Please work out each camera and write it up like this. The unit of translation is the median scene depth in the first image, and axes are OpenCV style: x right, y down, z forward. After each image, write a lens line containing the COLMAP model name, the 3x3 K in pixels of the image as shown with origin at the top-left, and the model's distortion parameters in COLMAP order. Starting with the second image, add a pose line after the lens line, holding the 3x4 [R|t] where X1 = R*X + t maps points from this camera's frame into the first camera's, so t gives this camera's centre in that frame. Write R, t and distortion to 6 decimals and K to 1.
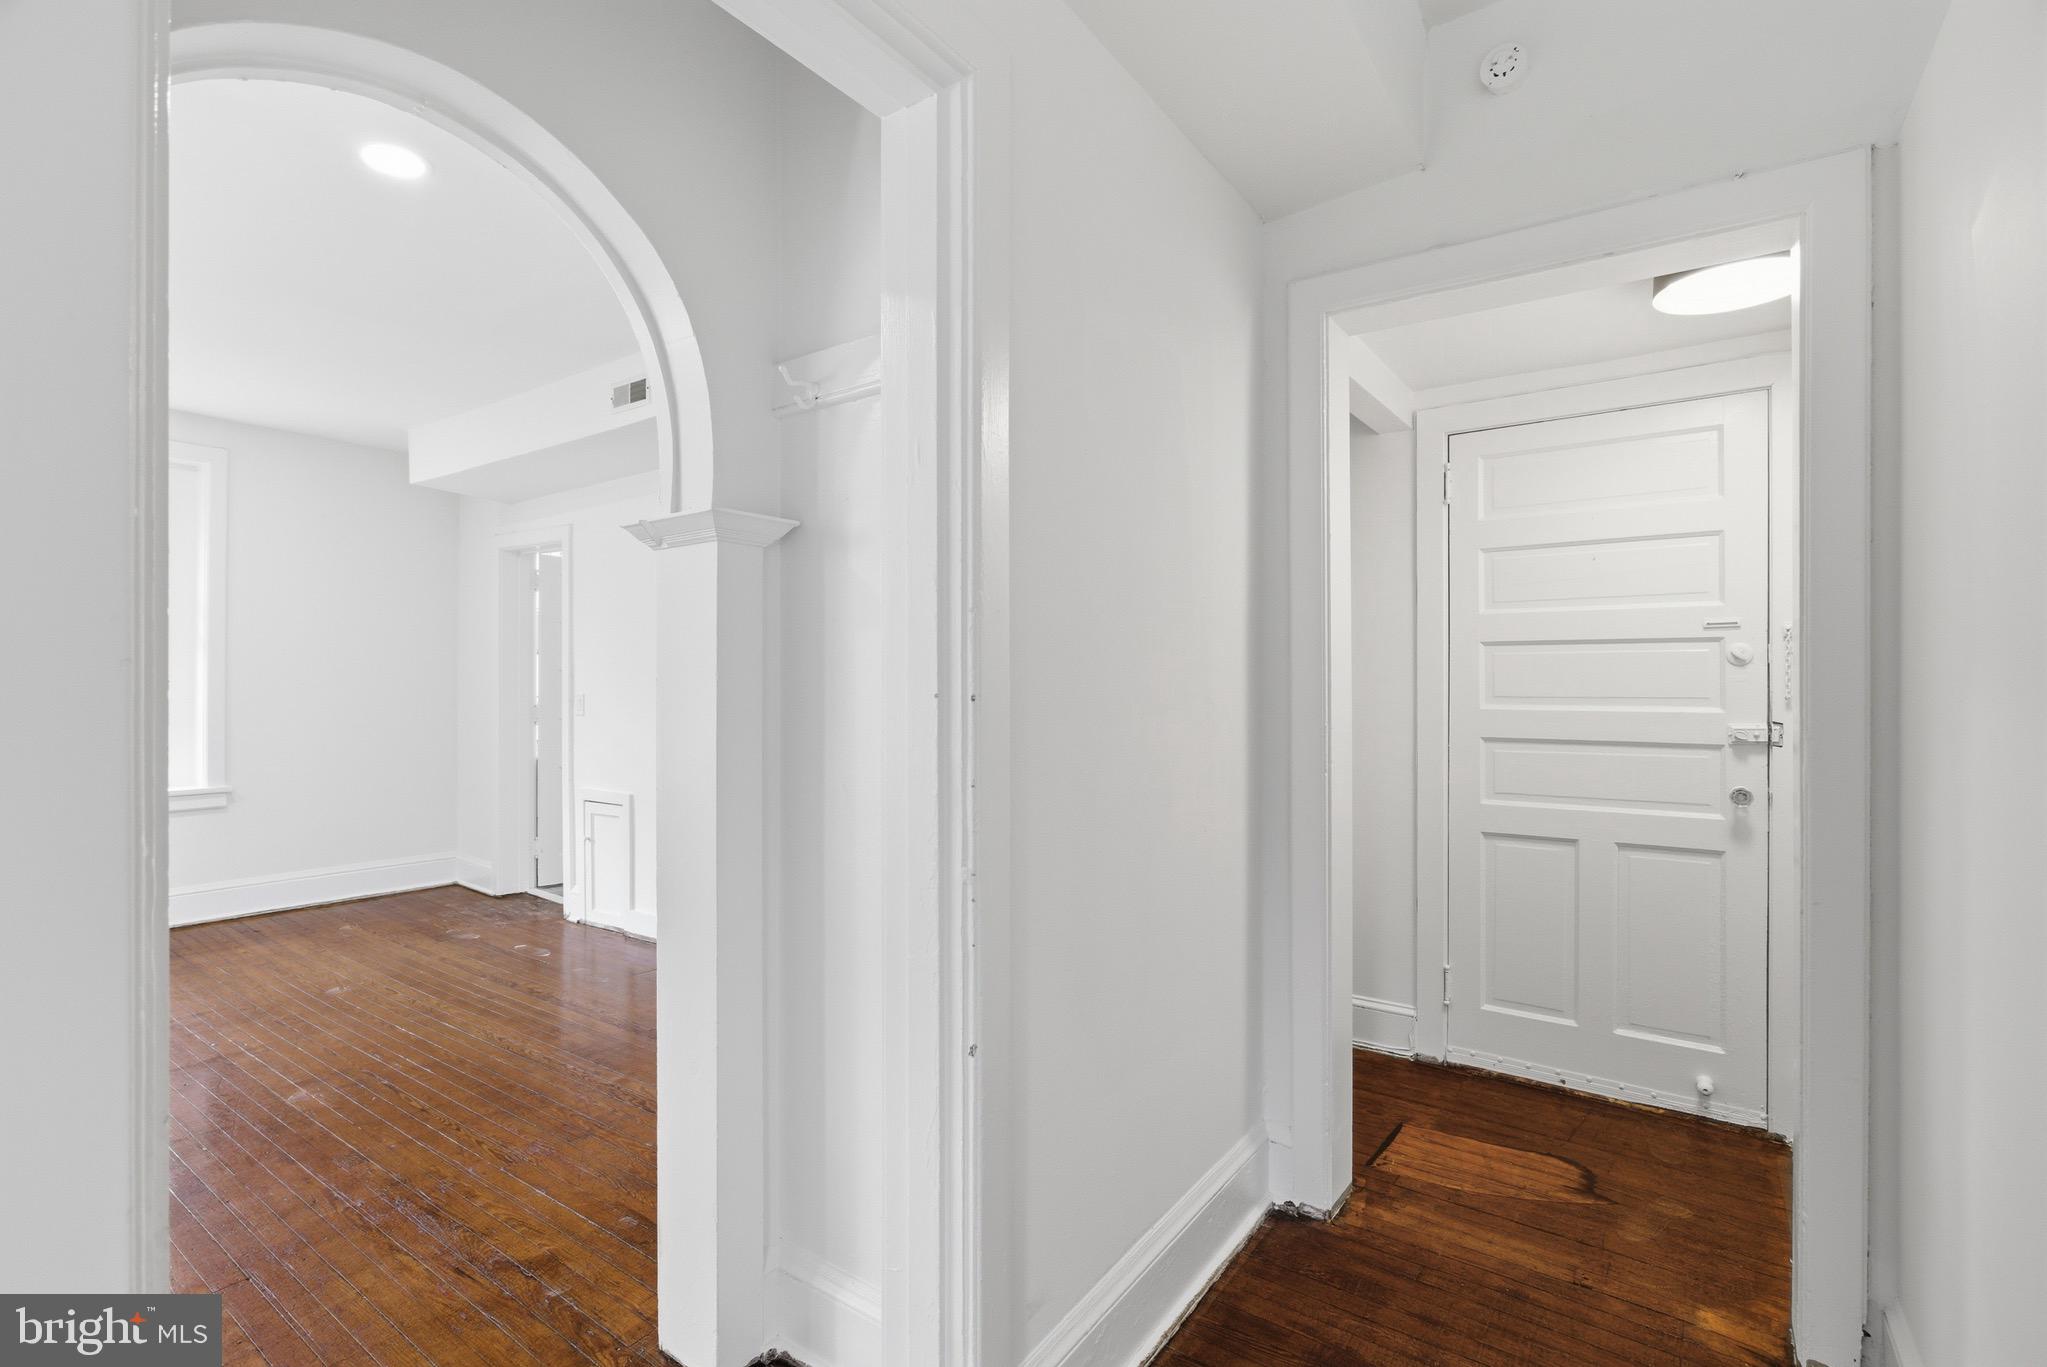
lens RADIAL K [[937.1, 0, 1032.6], [0, 937.1, 684.2], [0, 0, 1]] dist [-0.008546, 0.002591]
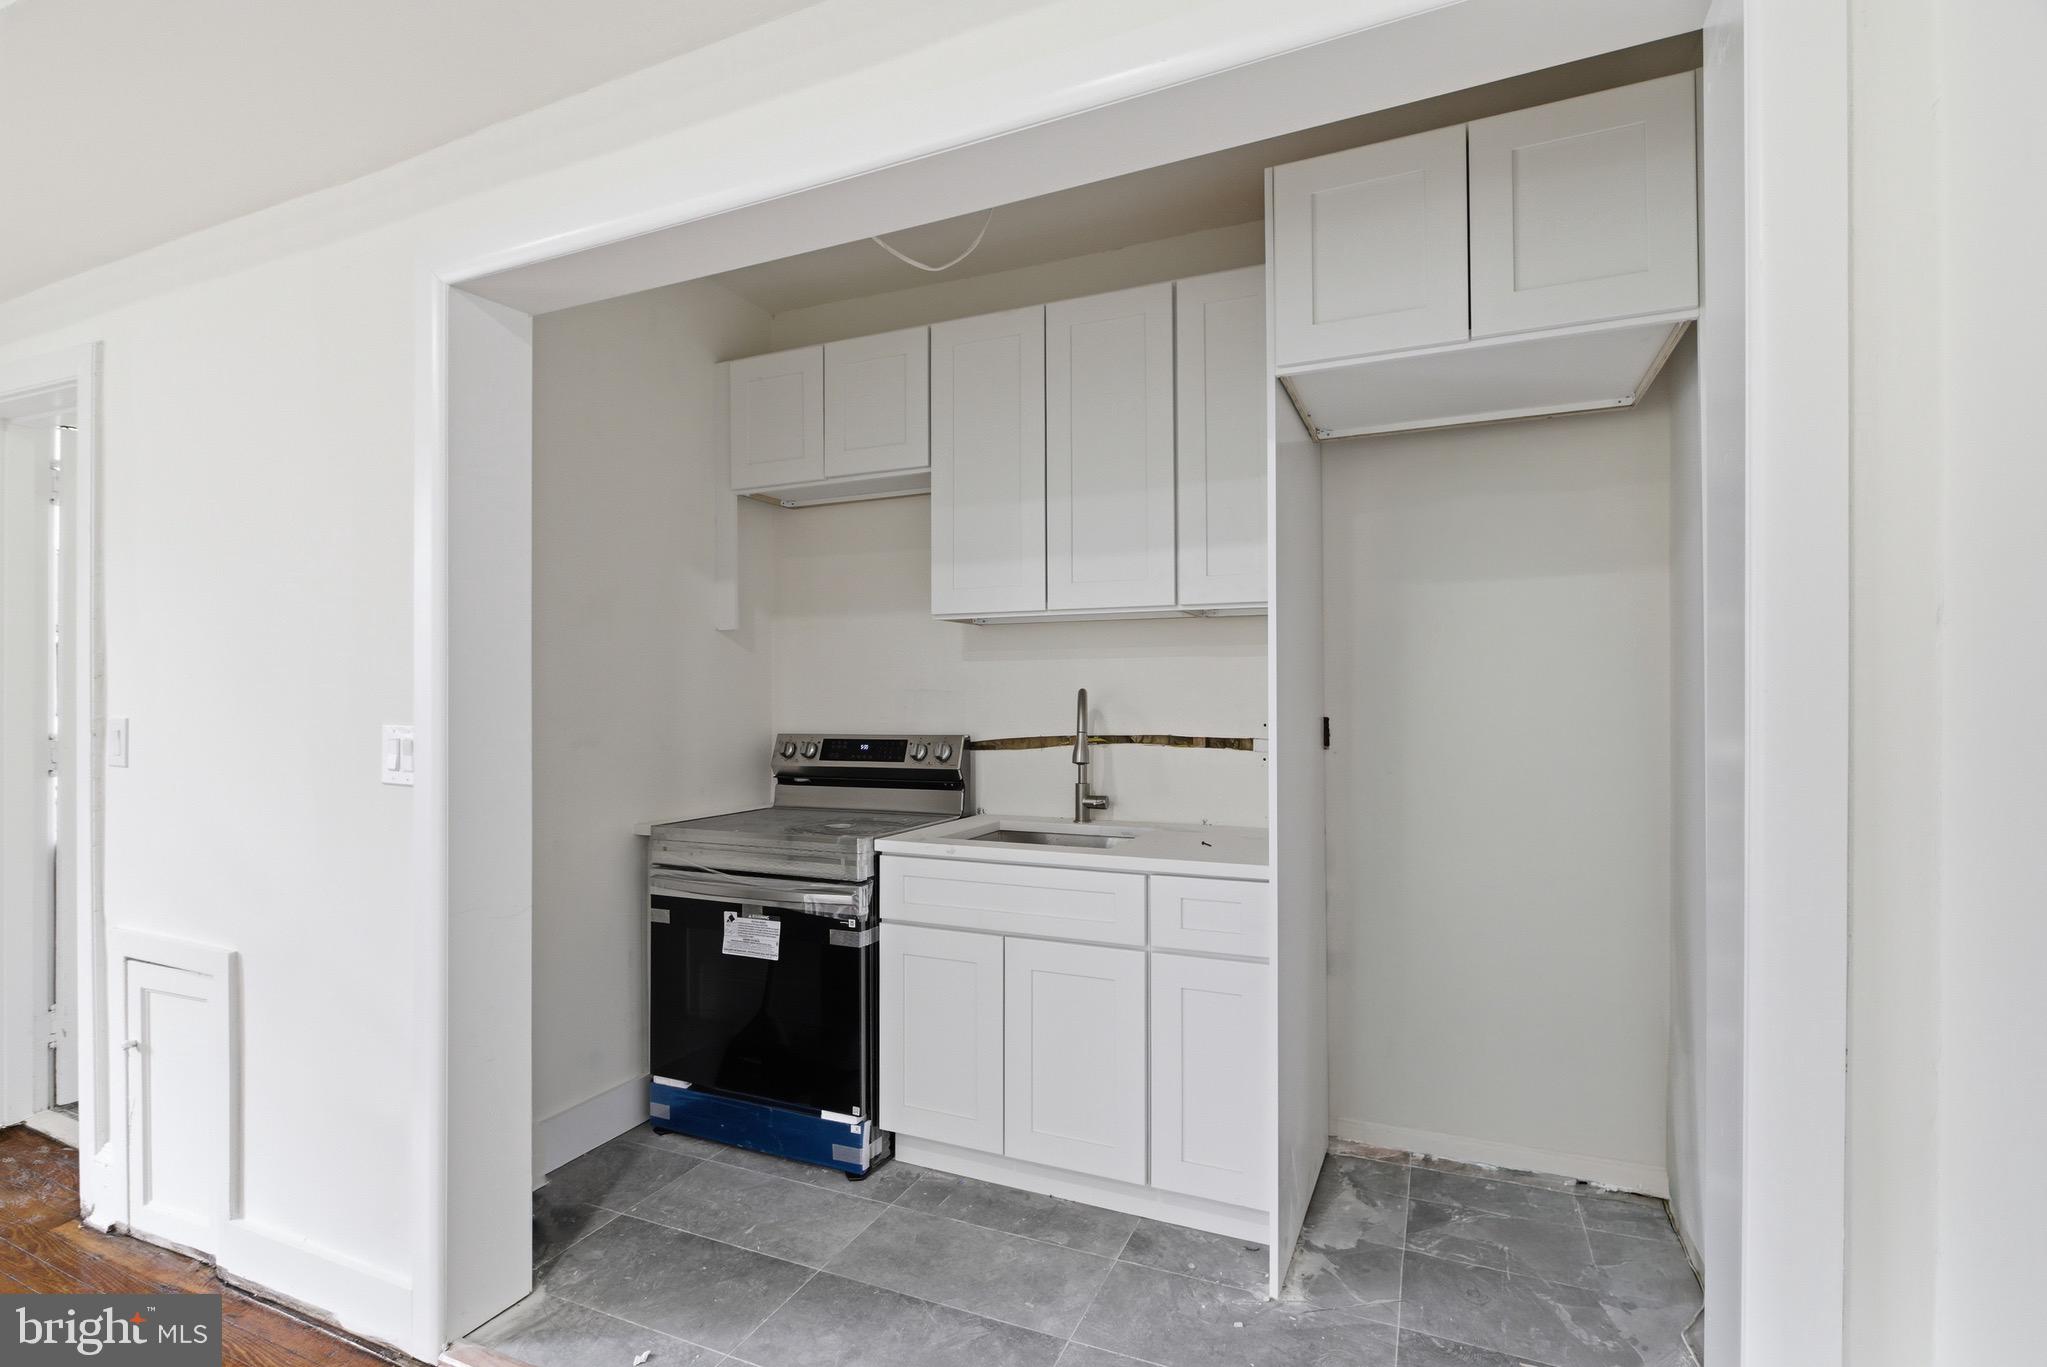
lens RADIAL K [[937.1, 0, 1023.6], [0, 937.1, 682.4], [0, 0, 1]] dist [-0.008546, 0.002591]
pose [[0.978845, 0.001827, 0.204596, -0.152495], [-0.002012, 0.999998, 0.000696, -0.008106], [-0.204594, -0.001093, 0.978846, 0.480709]]
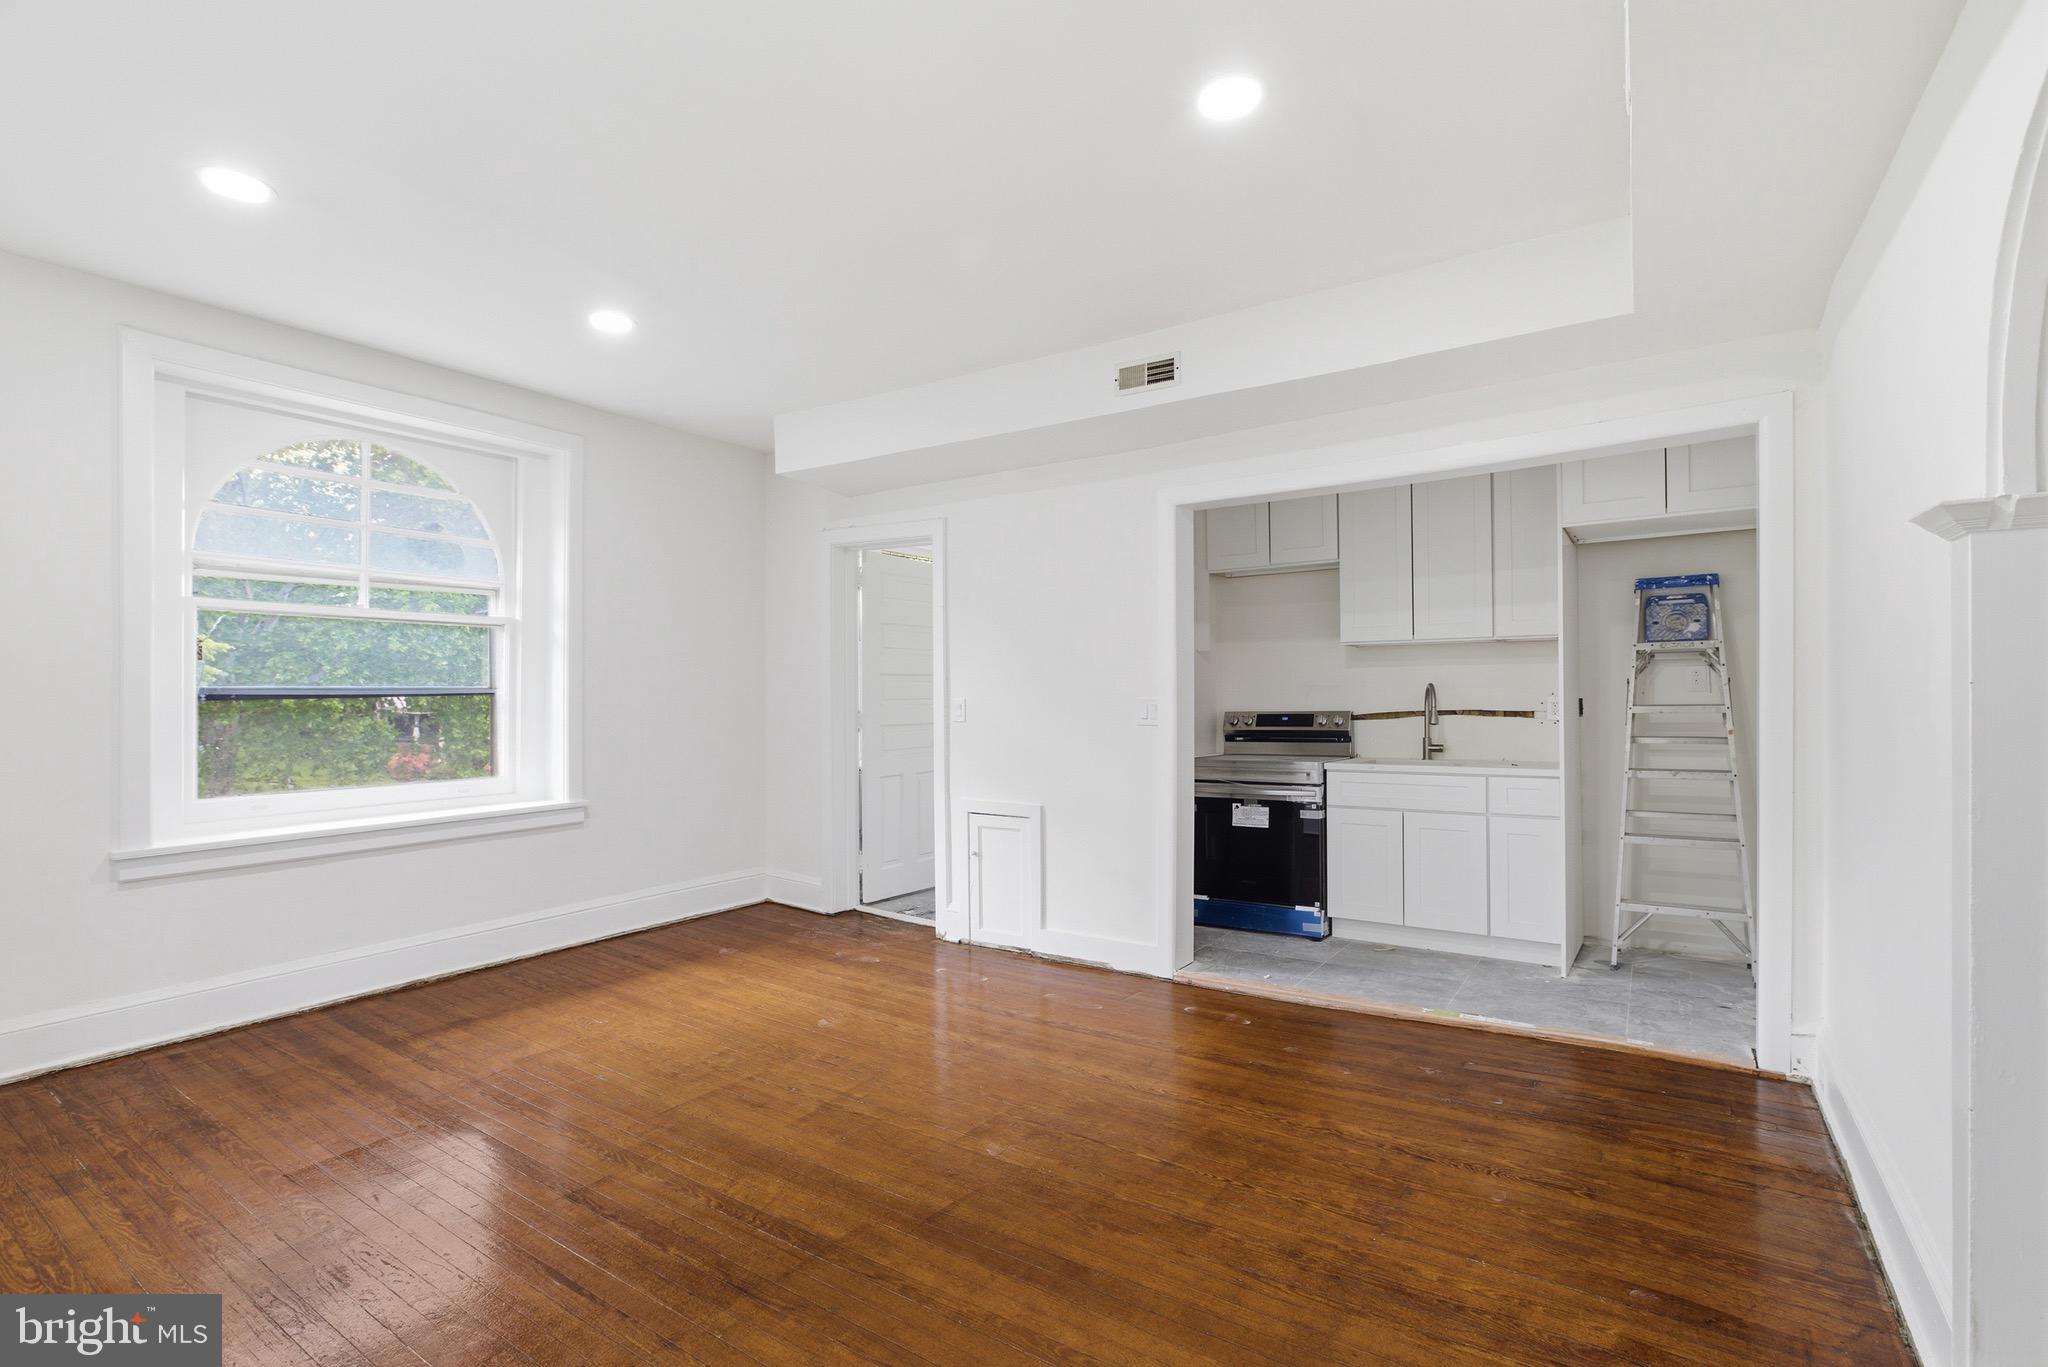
lens RADIAL K [[937.5, 0, 1029.2], [0, 937.5, 690.6], [0, 0, 1]] dist [-0.008546, 0.002591]
pose [[0.999523, -0.003416, 0.030692, -0.449002], [0.003283, 0.999985, 0.004374, -0.001889], [-0.030707, -0.004271, 0.999519, 0.058585]]
